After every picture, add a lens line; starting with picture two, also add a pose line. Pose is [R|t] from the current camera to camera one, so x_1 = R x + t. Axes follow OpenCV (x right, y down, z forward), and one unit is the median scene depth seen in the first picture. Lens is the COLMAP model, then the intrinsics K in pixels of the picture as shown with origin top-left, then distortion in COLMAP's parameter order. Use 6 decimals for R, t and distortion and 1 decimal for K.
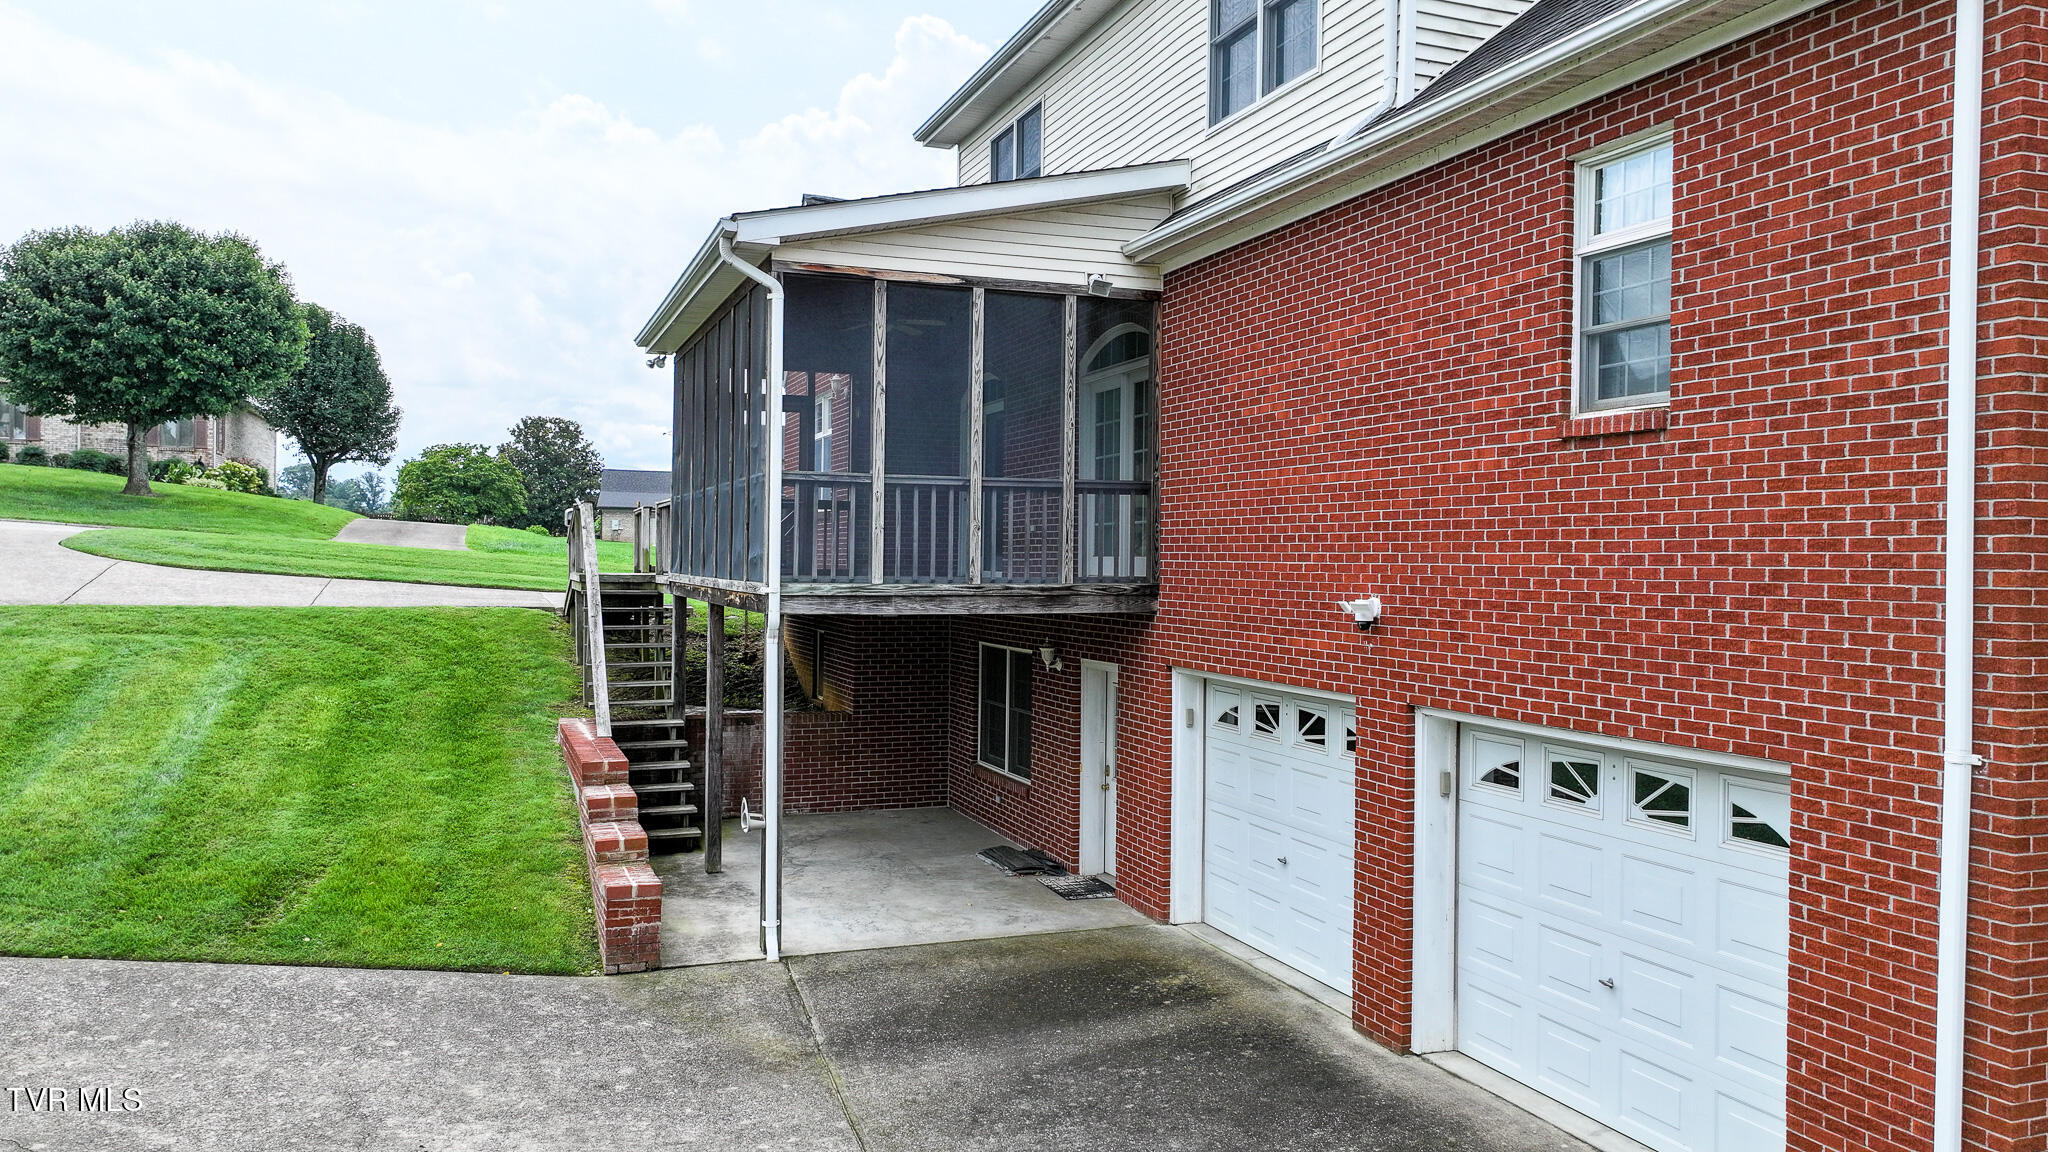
lens RADIAL K [[1435.7, 0, 1025.6], [0, 1435.7, 570.7], [0, 0, 1]] dist [0.012567, 0.003176]
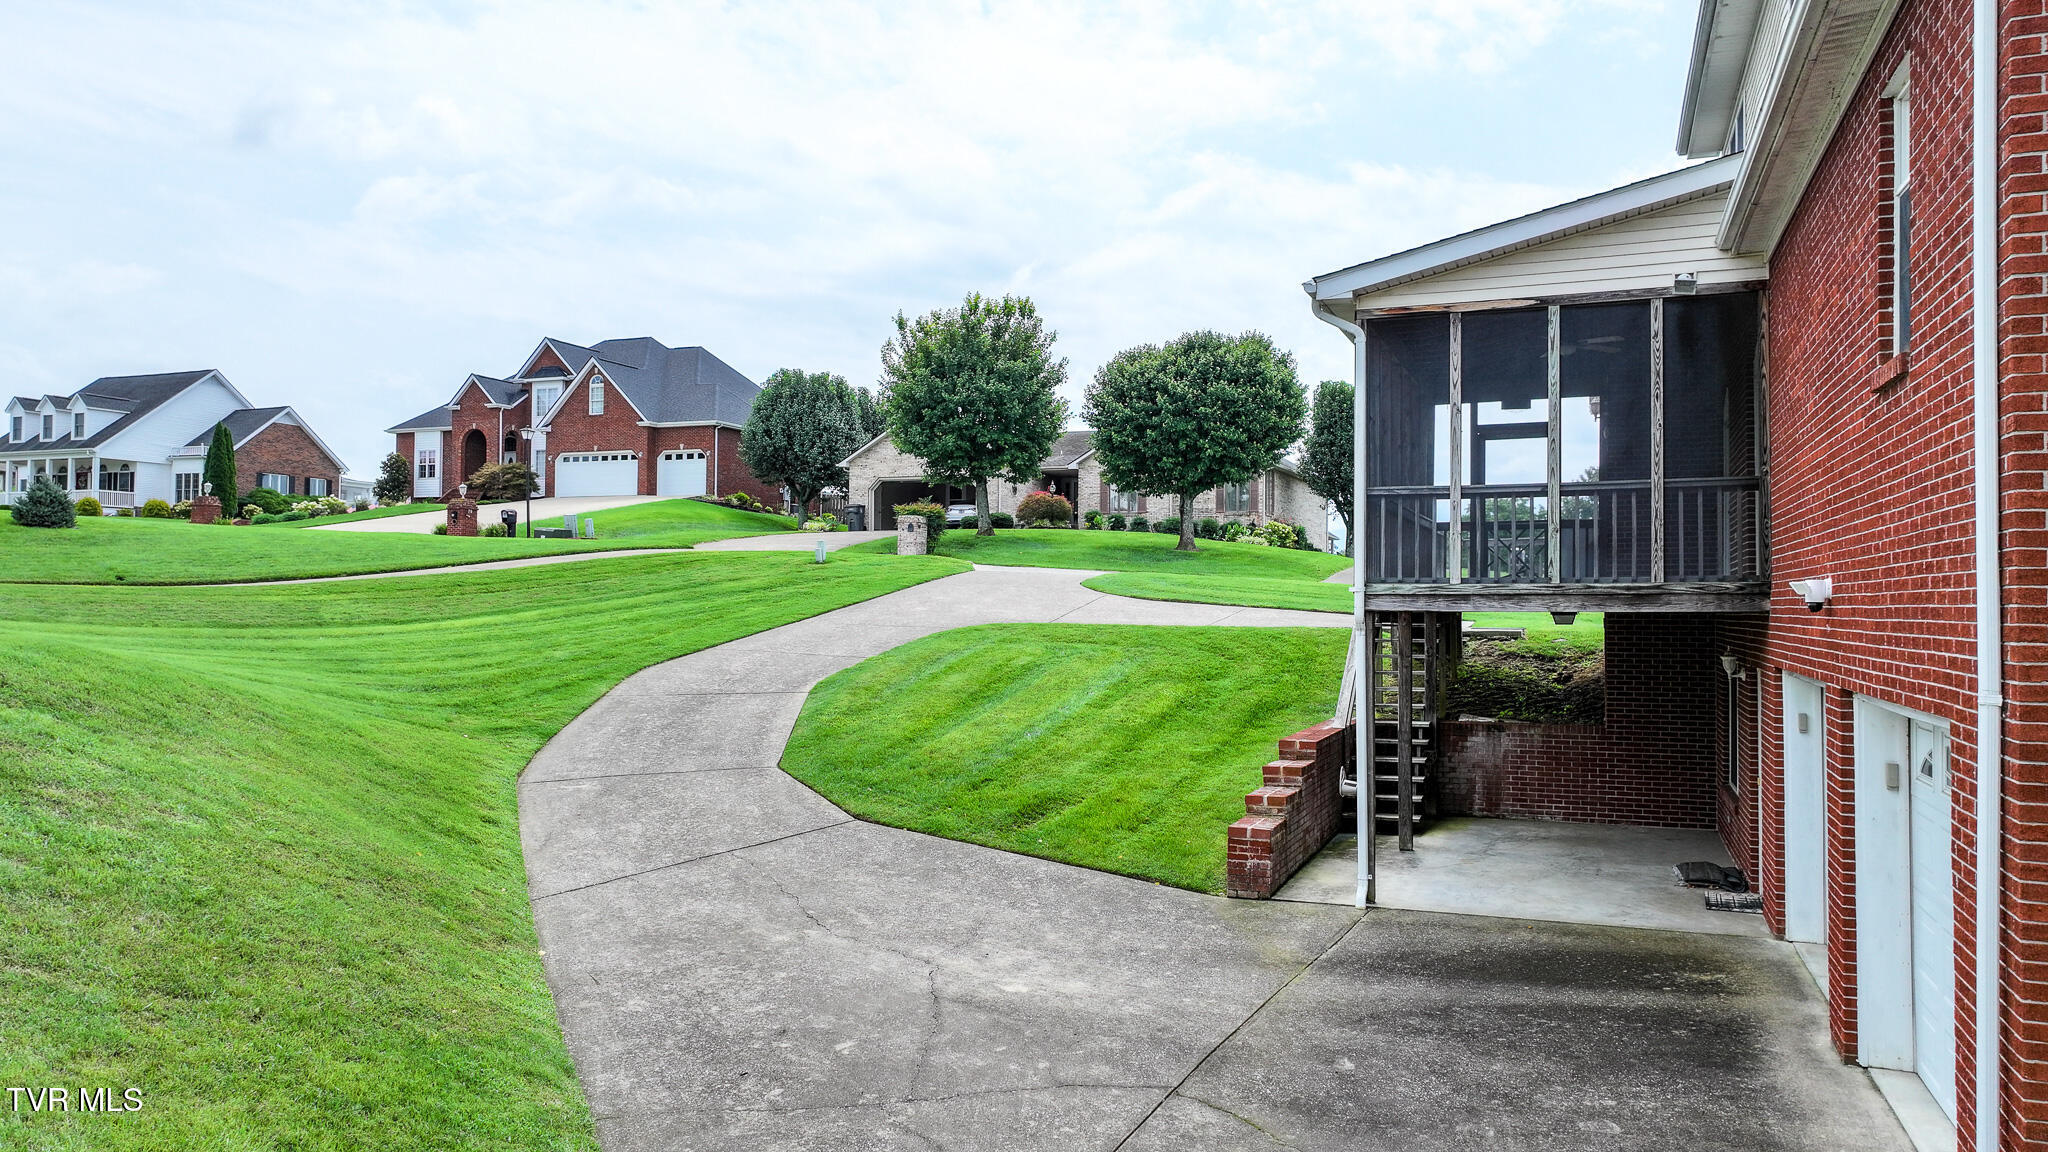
lens RADIAL K [[1435.7, 0, 1040.4], [0, 1435.7, 570.0], [0, 0, 1]] dist [0.012567, 0.003176]
pose [[0.744399, -0.024664, -0.667279, 0.408595], [-0.001136, 0.999269, -0.038203, 0.042133], [0.667734, 0.029197, 0.743827, -0.045661]]
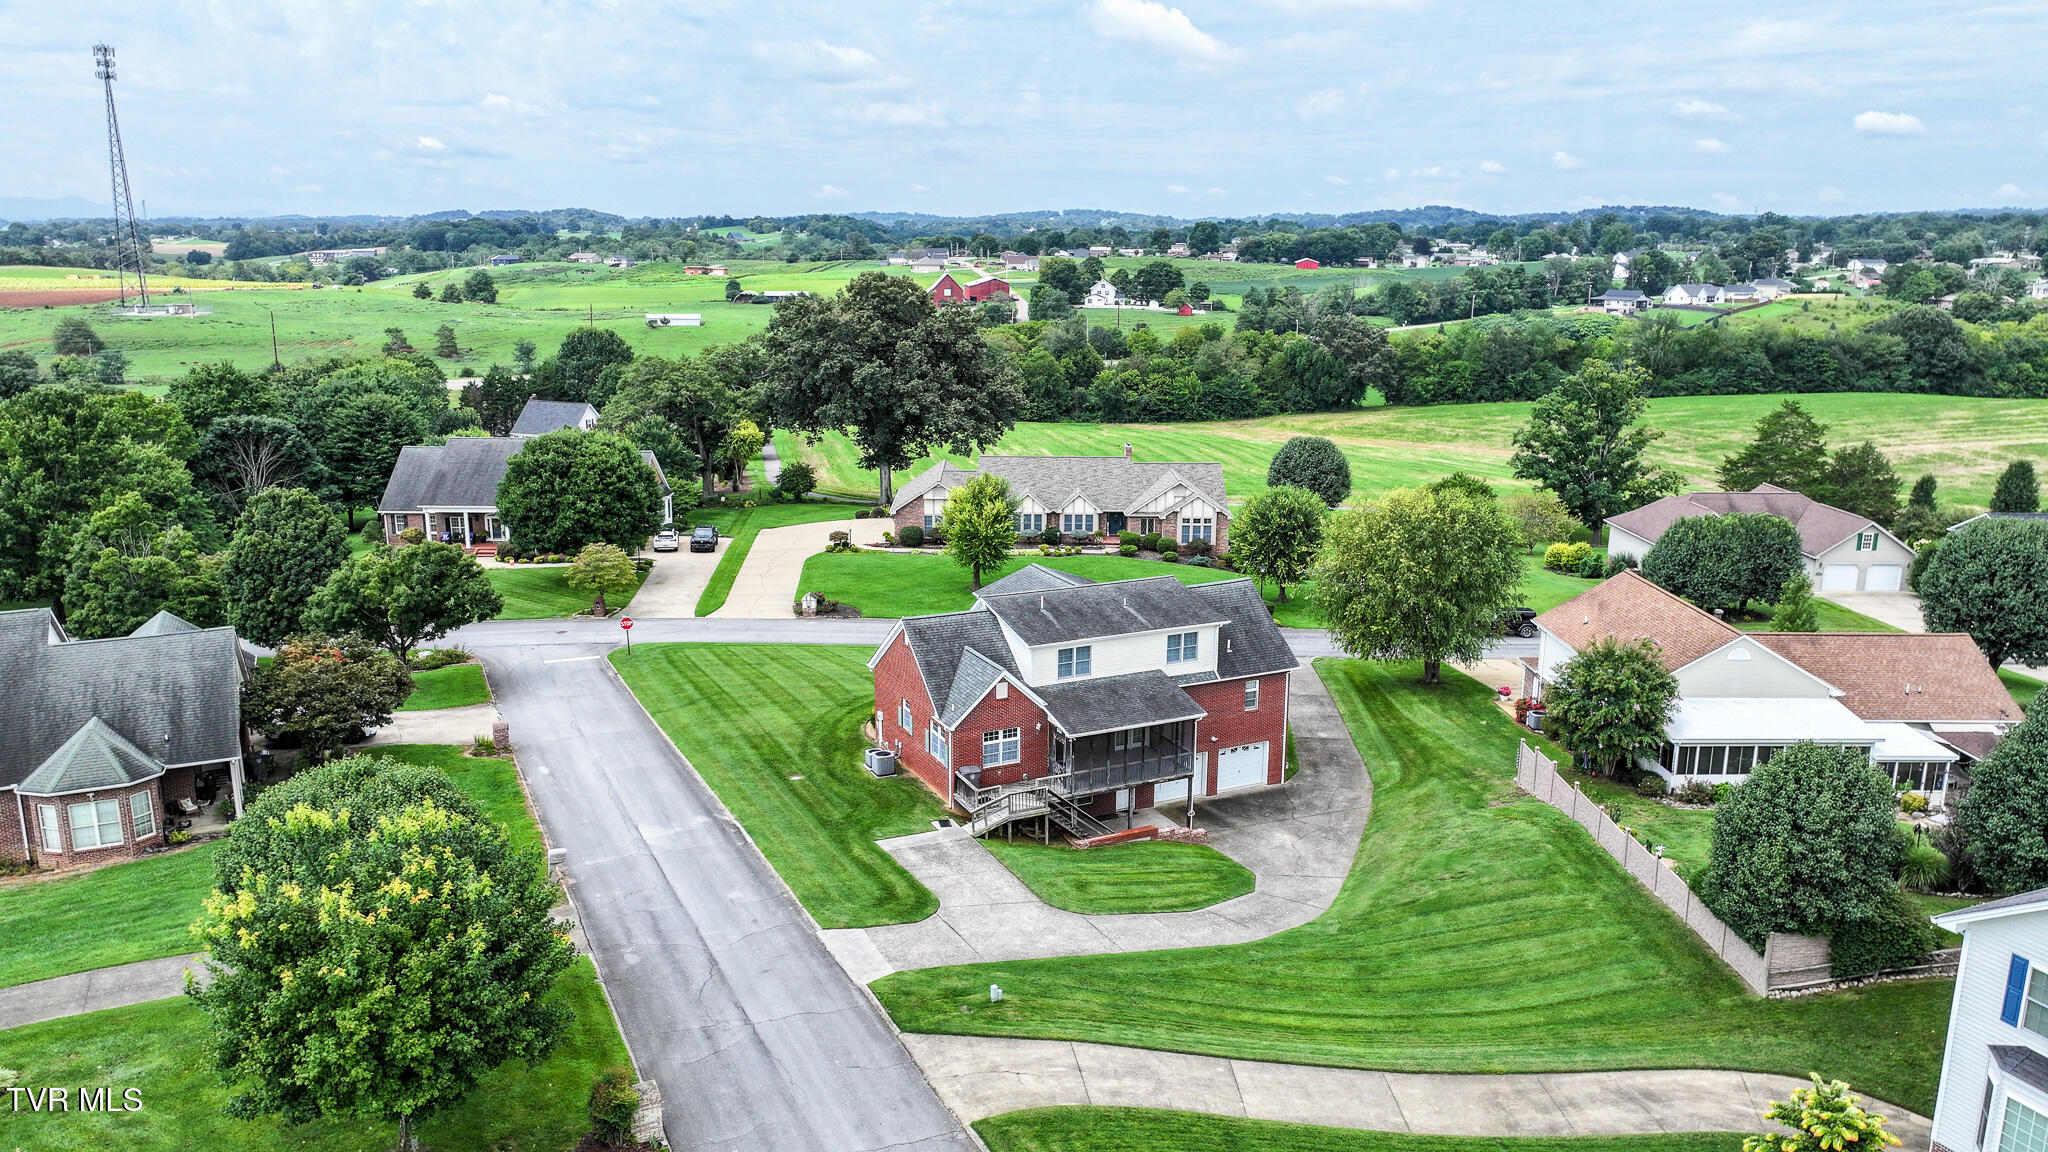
lens RADIAL K [[1435.7, 0, 1018.5], [0, 1435.7, 563.1], [0, 0, 1]] dist [0.012567, 0.003176]
pose [[-0.082282, -0.237391, 0.967923, -5.235389], [-0.000379, 0.971224, 0.238168, -2.068348], [-0.996609, 0.019230, -0.080004, 2.080712]]
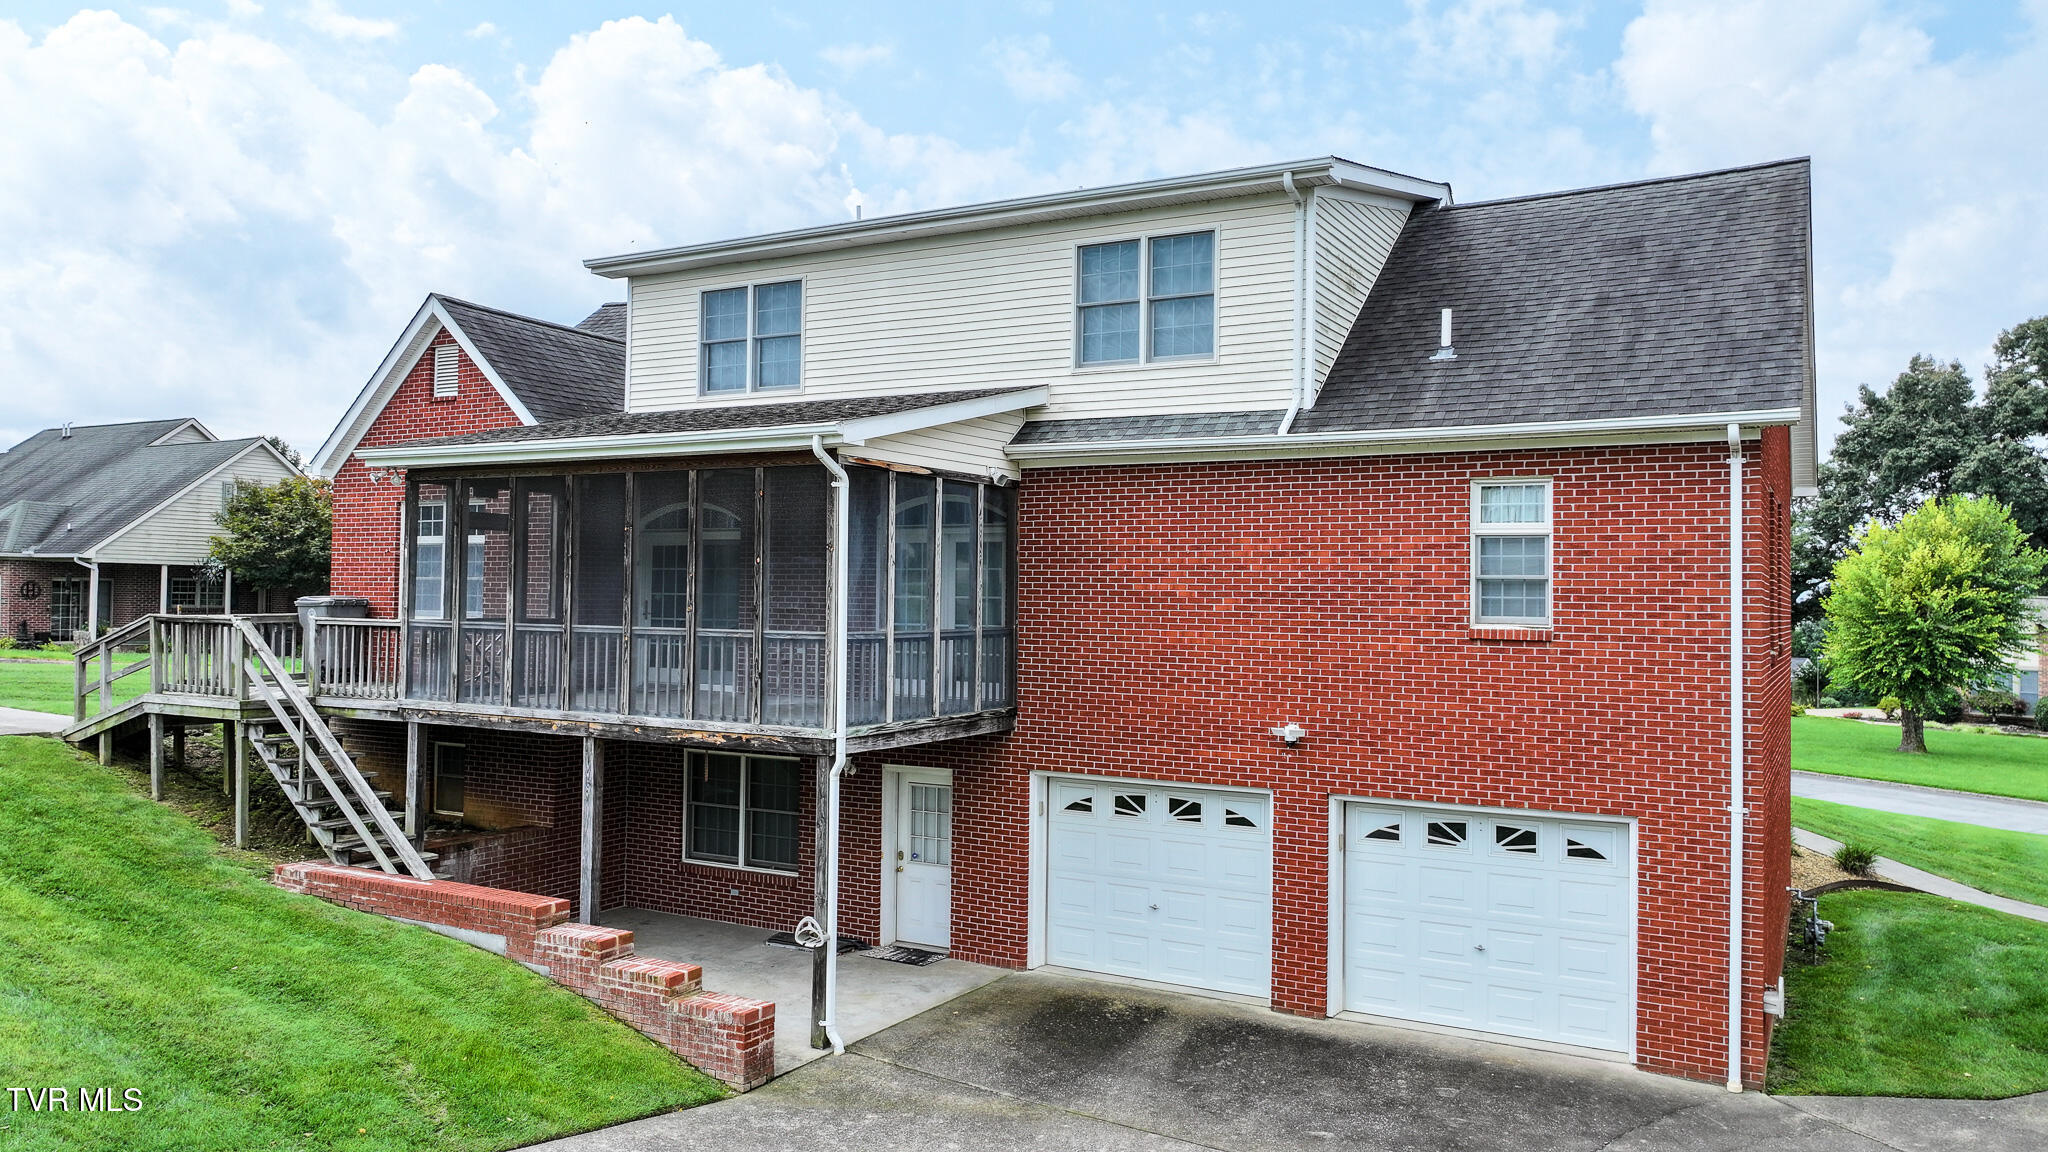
lens RADIAL K [[1435.7, 0, 1026.3], [0, 1435.7, 574.3], [0, 0, 1]] dist [0.012567, 0.003176]
pose [[0.768067, 0.012591, 0.640246, -0.800427], [-0.000841, 0.999826, -0.018653, -0.094154], [-0.640369, 0.013788, 0.767943, 0.002347]]
